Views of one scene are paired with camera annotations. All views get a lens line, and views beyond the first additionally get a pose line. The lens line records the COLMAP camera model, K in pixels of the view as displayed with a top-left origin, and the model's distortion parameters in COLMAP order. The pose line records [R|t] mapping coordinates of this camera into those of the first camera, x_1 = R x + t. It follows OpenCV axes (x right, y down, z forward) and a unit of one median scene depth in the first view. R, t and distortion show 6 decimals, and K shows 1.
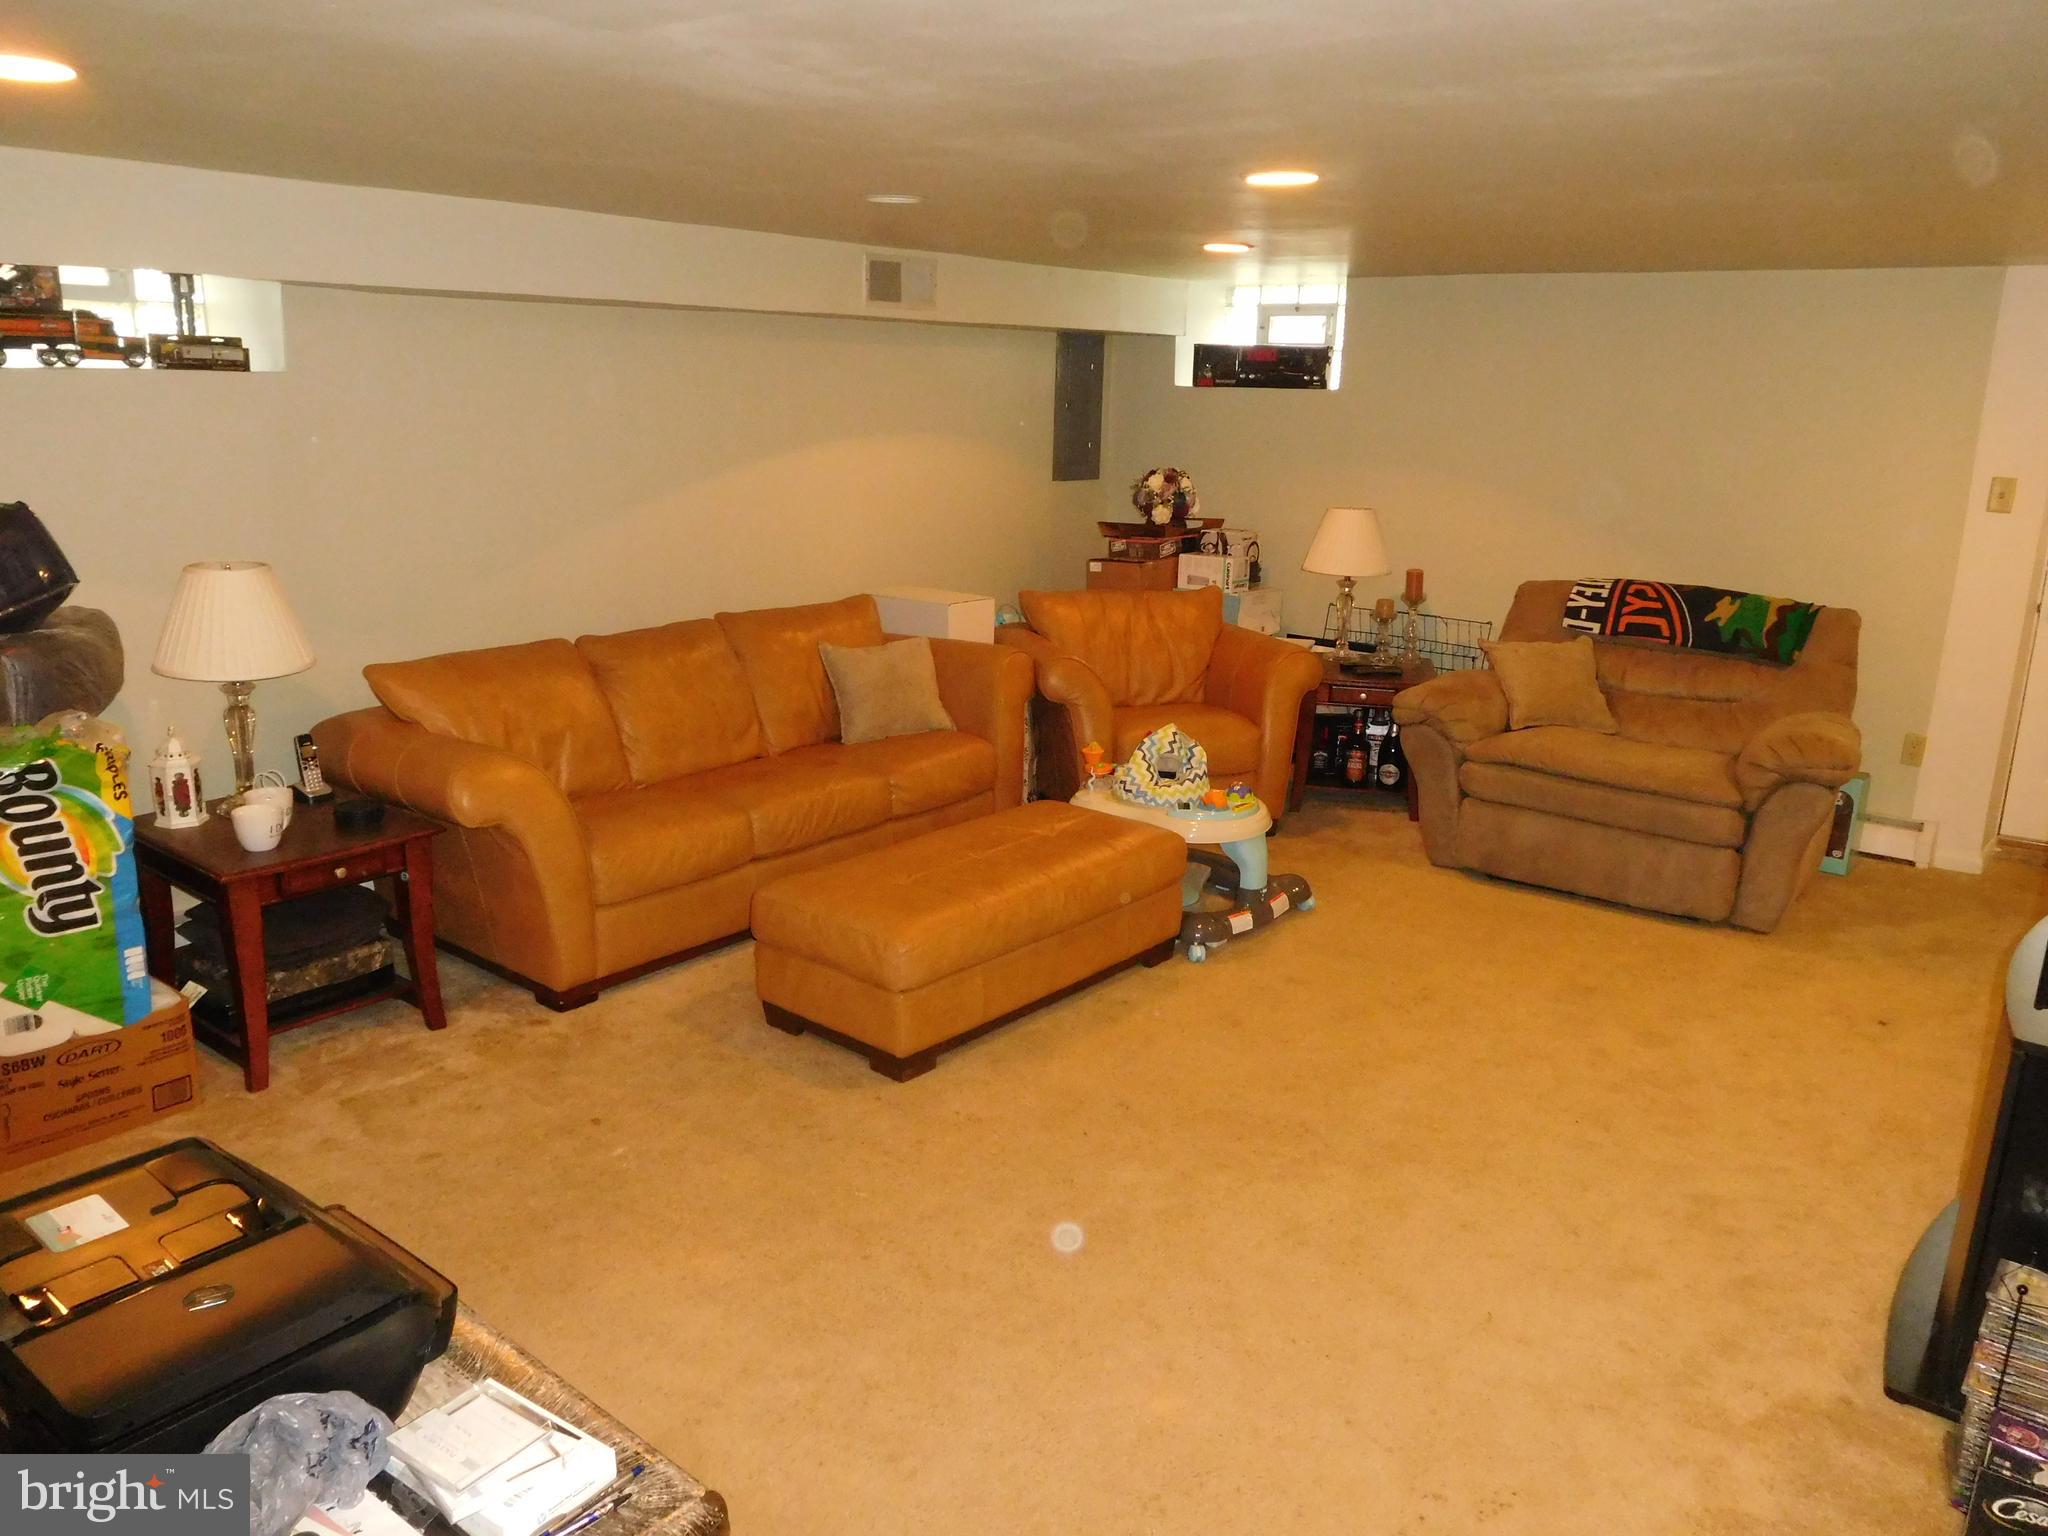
lens RADIAL K [[1521.9, 0, 1017.5], [0, 1521.9, 779.5], [0, 0, 1]] dist [-0.029529, 0.011393]
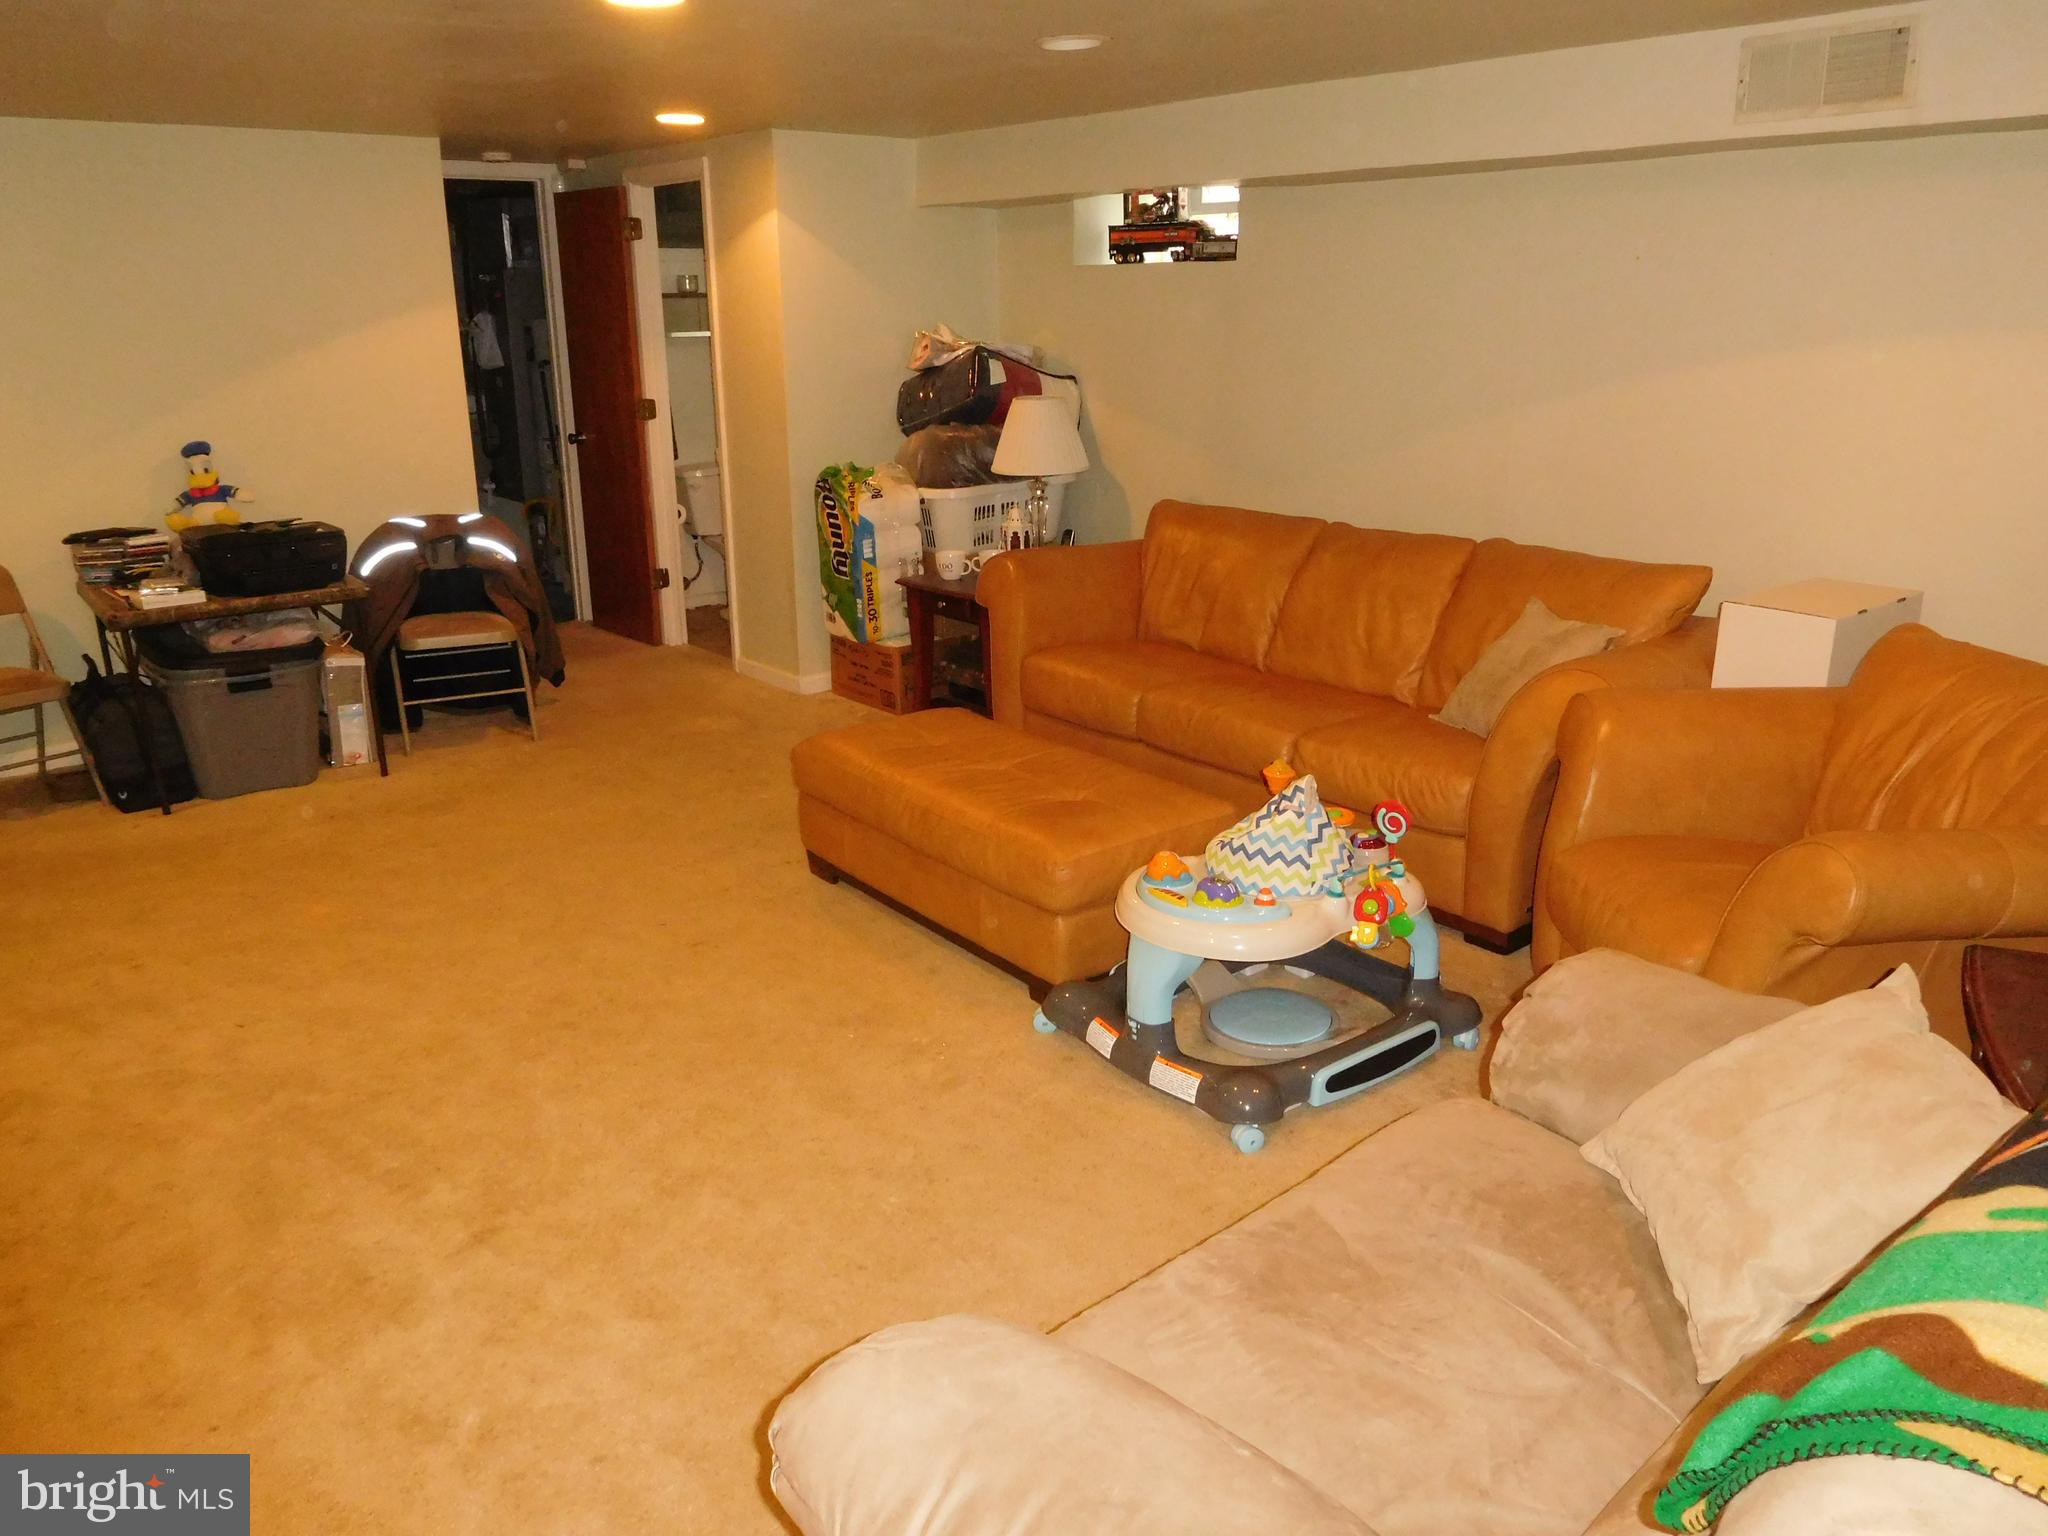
lens RADIAL K [[1521.9, 0, 1017.5], [0, 1521.9, 779.5], [0, 0, 1]] dist [-0.029529, 0.011393]
pose [[-0.224737, 0.274580, -0.934933, 0.897941], [-0.244608, 0.912857, 0.326894, -0.265394], [0.943218, 0.302157, -0.137988, 1.227168]]
